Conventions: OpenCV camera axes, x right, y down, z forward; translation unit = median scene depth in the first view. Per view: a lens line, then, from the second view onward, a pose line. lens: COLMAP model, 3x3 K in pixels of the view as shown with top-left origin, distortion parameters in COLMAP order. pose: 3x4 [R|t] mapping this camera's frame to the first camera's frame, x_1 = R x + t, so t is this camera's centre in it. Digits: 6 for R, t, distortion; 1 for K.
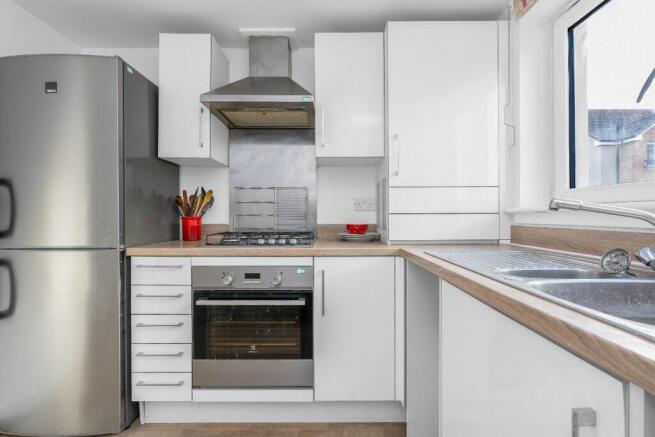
lens RADIAL K [[295.4, 0, 327.9], [0, 295.4, 218.7], [0, 0, 1]] dist [-0.014422, 0.000270]
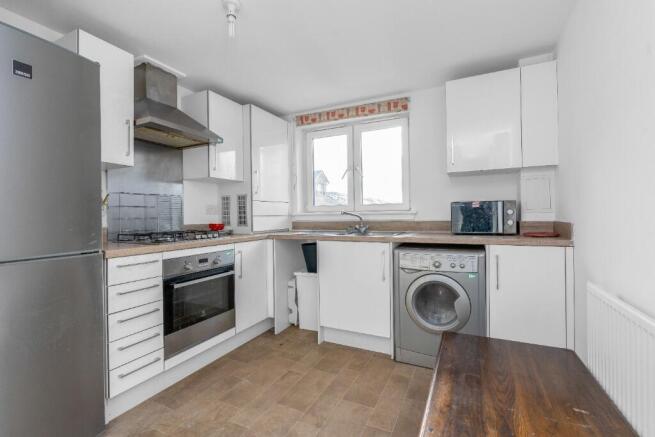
lens RADIAL K [[295.4, 0, 324.3], [0, 295.4, 215.2], [0, 0, 1]] dist [-0.014422, 0.000270]
pose [[0.444910, -0.003567, 0.895568, -1.254141], [0.018813, 0.999809, -0.005364, -0.005392], [-0.895378, 0.019235, 0.444892, -0.149943]]
